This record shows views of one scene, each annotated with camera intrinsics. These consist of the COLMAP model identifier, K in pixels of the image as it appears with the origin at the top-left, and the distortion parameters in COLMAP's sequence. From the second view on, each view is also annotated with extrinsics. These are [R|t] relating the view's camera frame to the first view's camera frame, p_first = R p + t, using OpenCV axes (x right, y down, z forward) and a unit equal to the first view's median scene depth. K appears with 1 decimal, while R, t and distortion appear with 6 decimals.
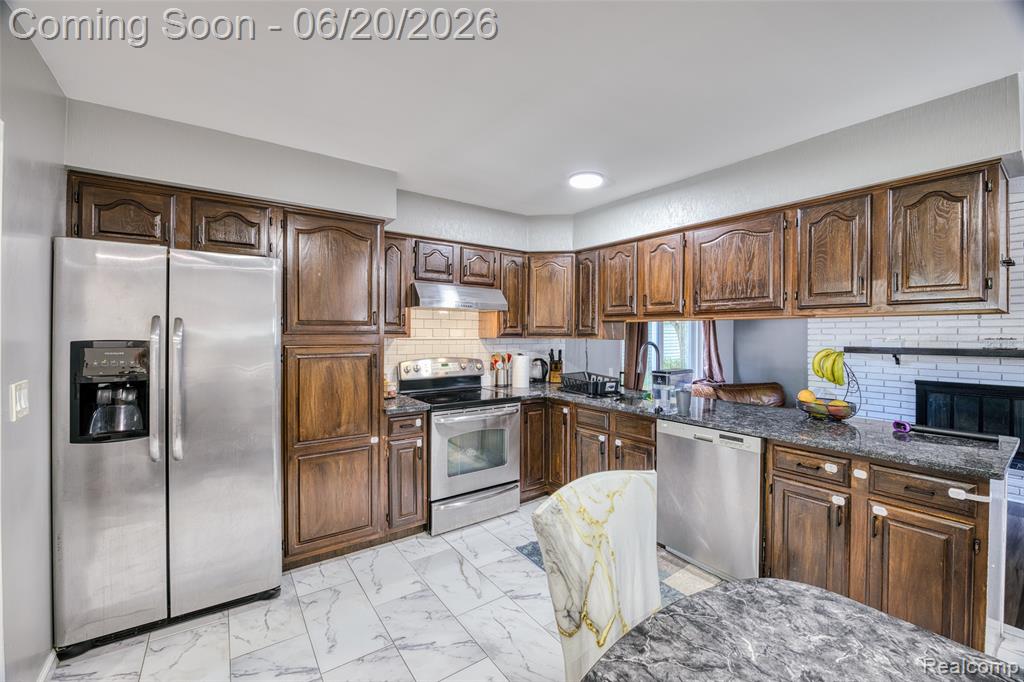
lens RADIAL K [[415.4, 0, 508.4], [0, 415.4, 334.7], [0, 0, 1]] dist [-0.020657, 0.000120]
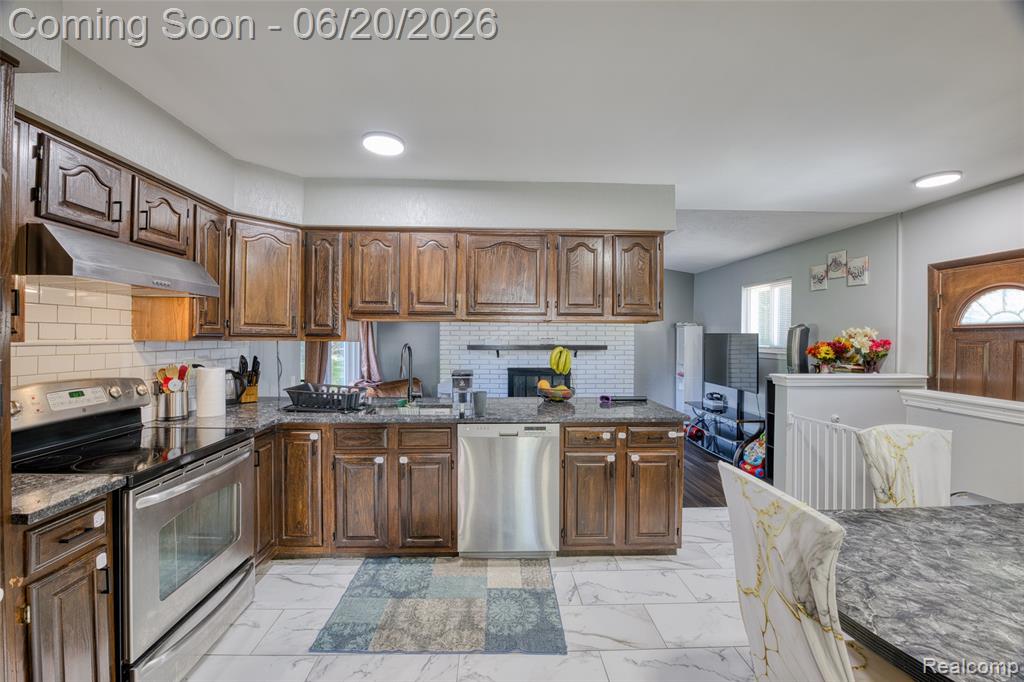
lens RADIAL K [[413.6, 0, 503.7], [0, 413.6, 337.0], [0, 0, 1]] dist [-0.024828, 0.000001]
pose [[0.551088, -0.001354, 0.834446, -0.321406], [-0.001591, 0.999995, 0.002673, -0.000059], [-0.834446, -0.002801, 0.551083, 0.330906]]
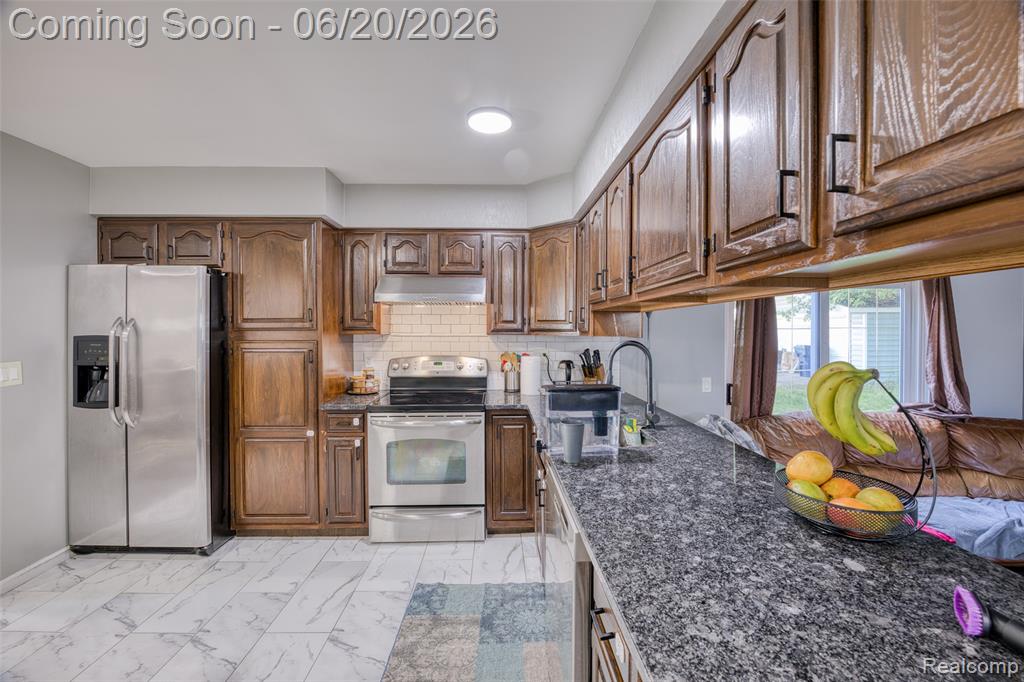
lens RADIAL K [[415.4, 0, 508.4], [0, 415.4, 334.7], [0, 0, 1]] dist [-0.020657, 0.000120]
pose [[0.835034, 0.002748, -0.550192, 0.567723], [0.001640, 0.999971, 0.007484, 0.001865], [0.550197, -0.007152, 0.835005, 0.362030]]
